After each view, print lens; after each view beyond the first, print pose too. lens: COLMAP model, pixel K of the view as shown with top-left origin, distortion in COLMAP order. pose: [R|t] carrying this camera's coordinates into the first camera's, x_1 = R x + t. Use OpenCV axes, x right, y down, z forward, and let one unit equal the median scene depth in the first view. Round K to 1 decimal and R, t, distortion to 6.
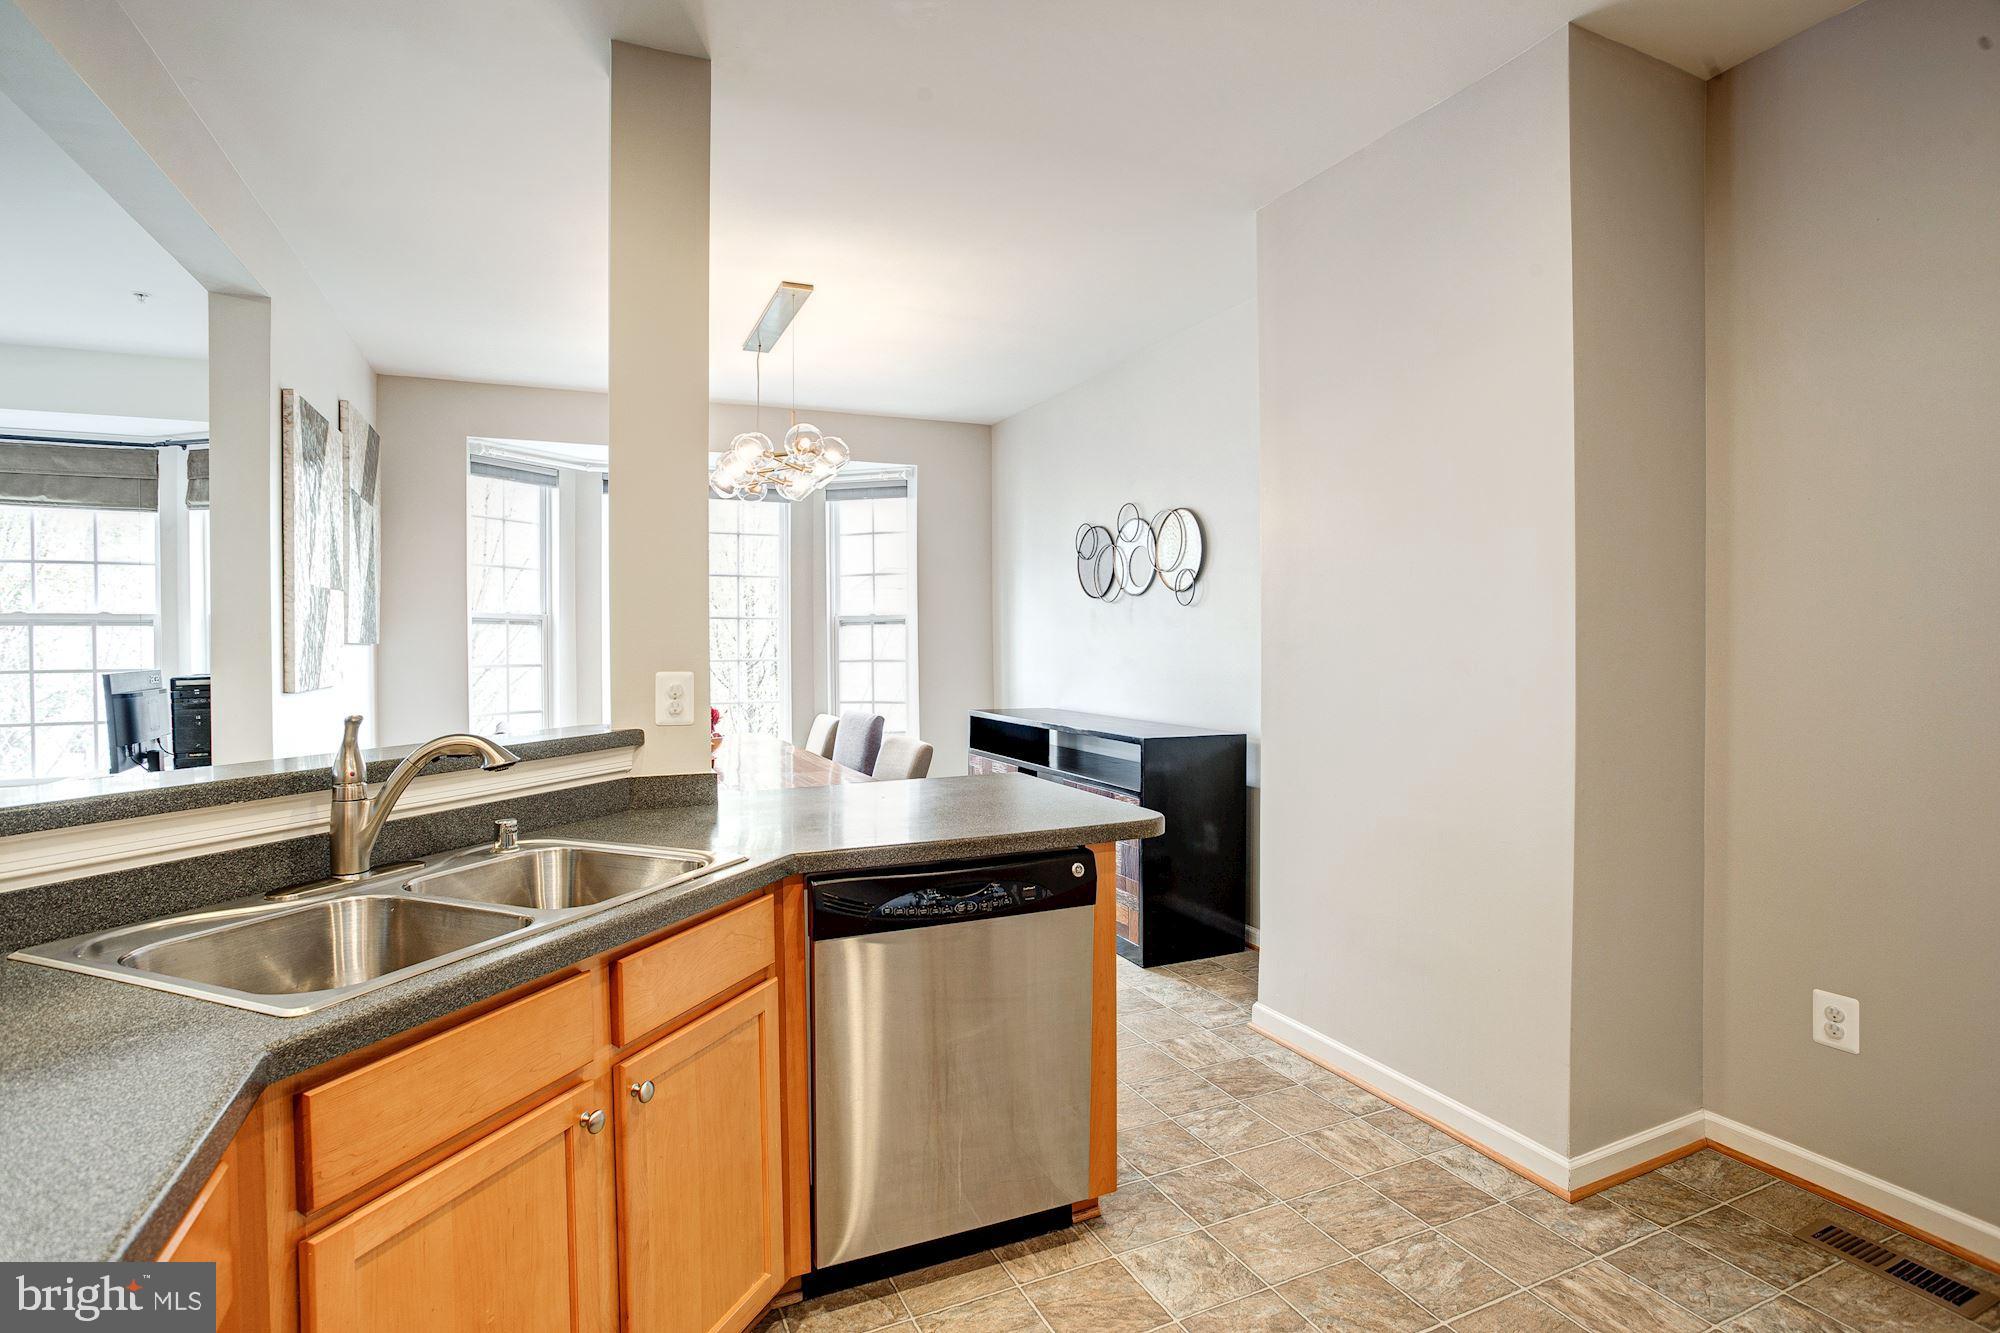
lens RADIAL K [[983.1, 0, 1011.1], [0, 983.1, 646.4], [0, 0, 1]] dist [-0.046078, 0.017185]
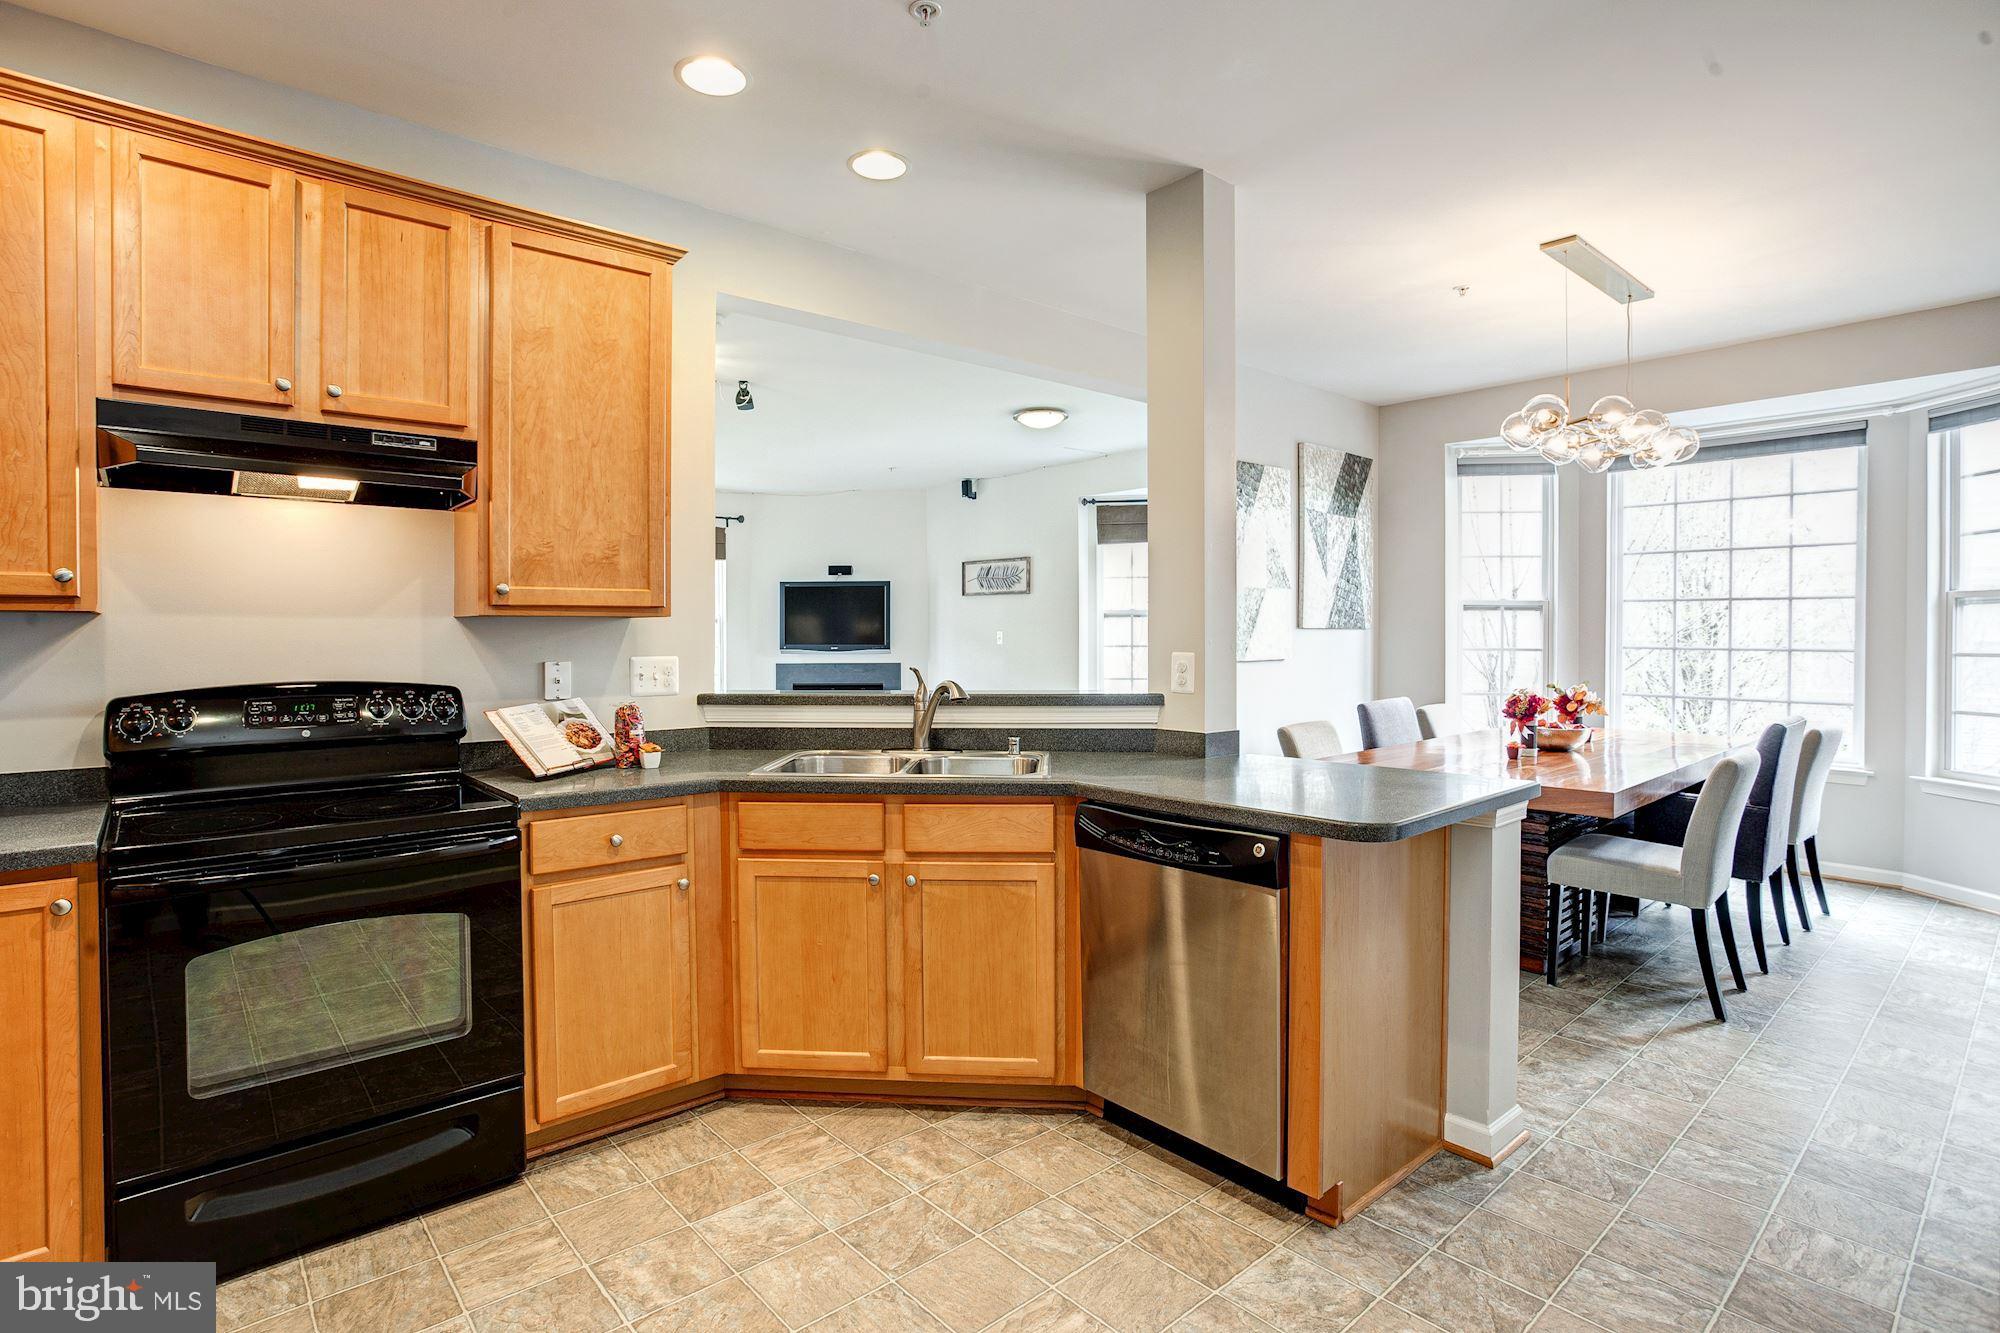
lens RADIAL K [[983.1, 0, 989.6], [0, 983.1, 660.6], [0, 0, 1]] dist [-0.046078, 0.017185]
pose [[0.288010, 0.035114, -0.956983, 0.833872], [-0.003503, 0.999359, 0.035615, -0.008901], [0.957621, -0.006905, 0.287948, 0.373557]]
